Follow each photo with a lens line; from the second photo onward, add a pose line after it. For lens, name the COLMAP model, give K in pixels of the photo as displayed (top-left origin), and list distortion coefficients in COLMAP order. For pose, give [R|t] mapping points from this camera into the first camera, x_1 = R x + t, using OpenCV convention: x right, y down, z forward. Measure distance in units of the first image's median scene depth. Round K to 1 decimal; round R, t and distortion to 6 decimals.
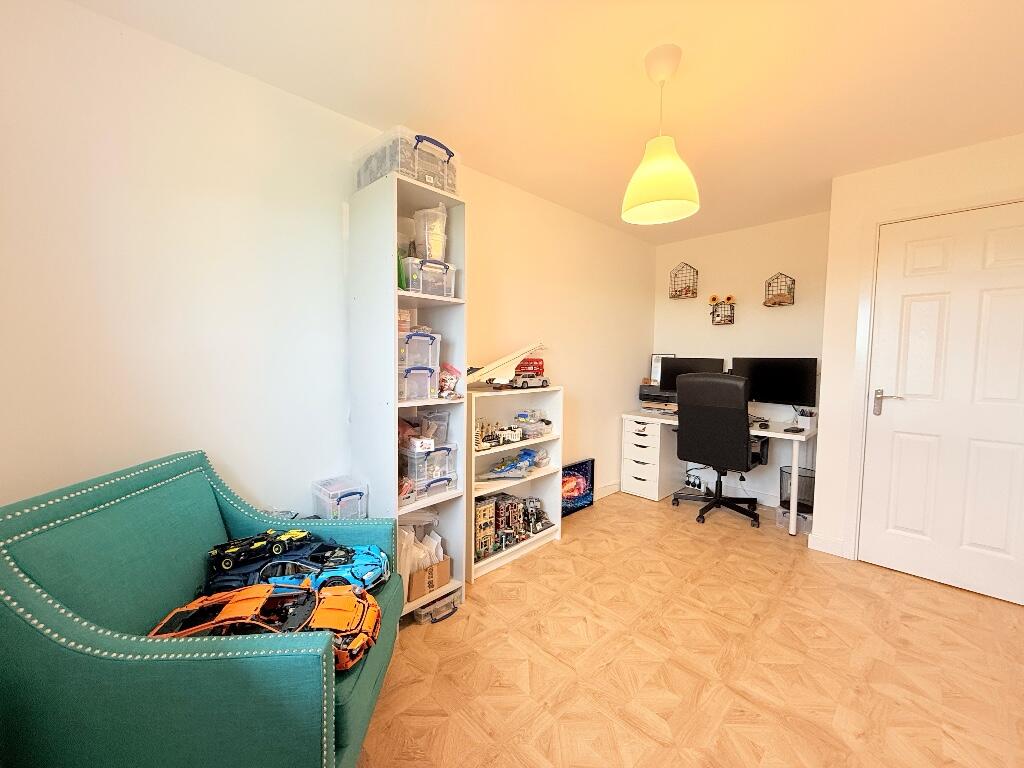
lens RADIAL K [[403.2, 0, 510.4], [0, 403.2, 386.8], [0, 0, 1]] dist [-0.001238, 0.000140]
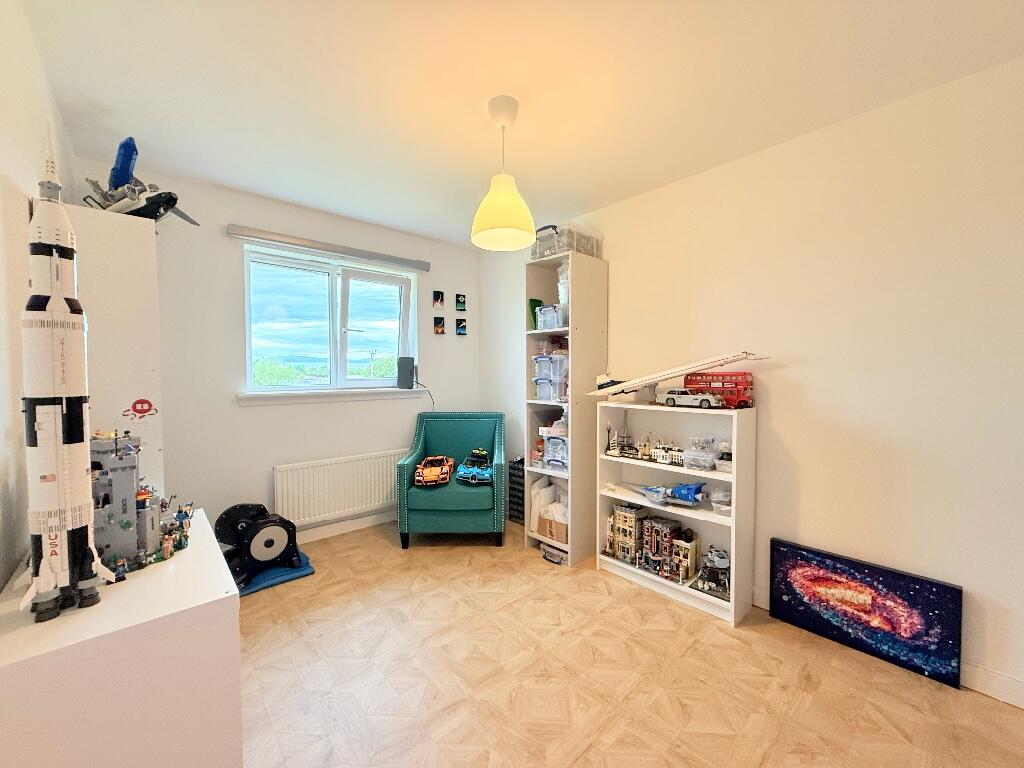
lens RADIAL K [[403.2, 0, 510.4], [0, 403.2, 386.8], [0, 0, 1]] dist [-0.001238, 0.000140]
pose [[-0.036788, 0.030843, -0.998847, 1.039225], [-0.065589, 0.997294, 0.033211, -0.049716], [0.997168, 0.066735, -0.034666, 0.756608]]
